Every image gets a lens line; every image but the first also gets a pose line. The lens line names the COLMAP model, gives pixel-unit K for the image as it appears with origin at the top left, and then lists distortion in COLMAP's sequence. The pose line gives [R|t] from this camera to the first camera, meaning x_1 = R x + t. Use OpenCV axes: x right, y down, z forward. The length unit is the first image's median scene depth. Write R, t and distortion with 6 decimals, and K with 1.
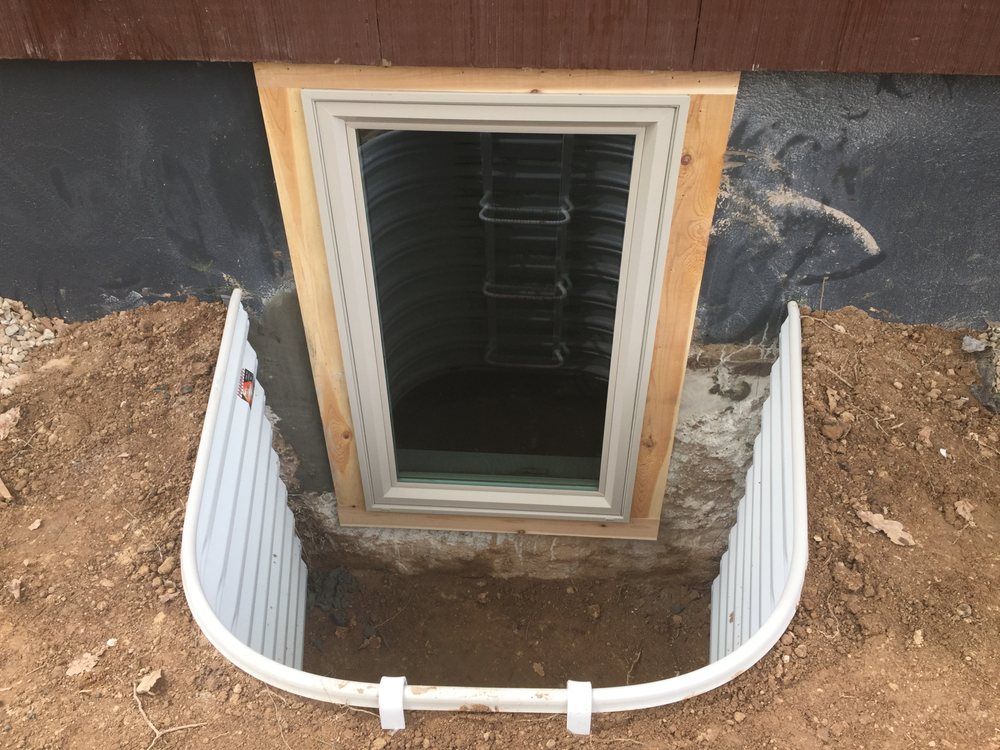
lens RADIAL K [[843.0, 0, 500.9], [0, 843.0, 371.3], [0, 0, 1]] dist [0.097274, -0.128330]
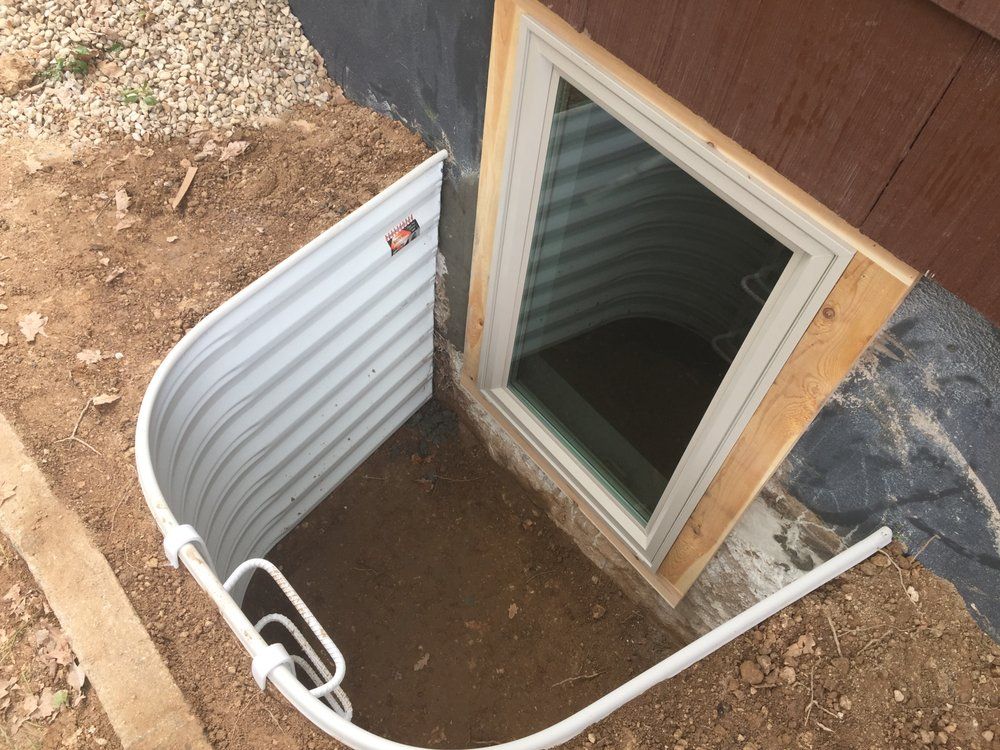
lens RADIAL K [[843.0, 0, 500.9], [0, 843.0, 371.3], [0, 0, 1]] dist [0.097274, -0.128330]
pose [[0.691342, 0.622832, -0.366233, 0.314413], [-0.530281, 0.781669, 0.328322, -0.288586], [0.490762, -0.032777, 0.870677, 0.131235]]
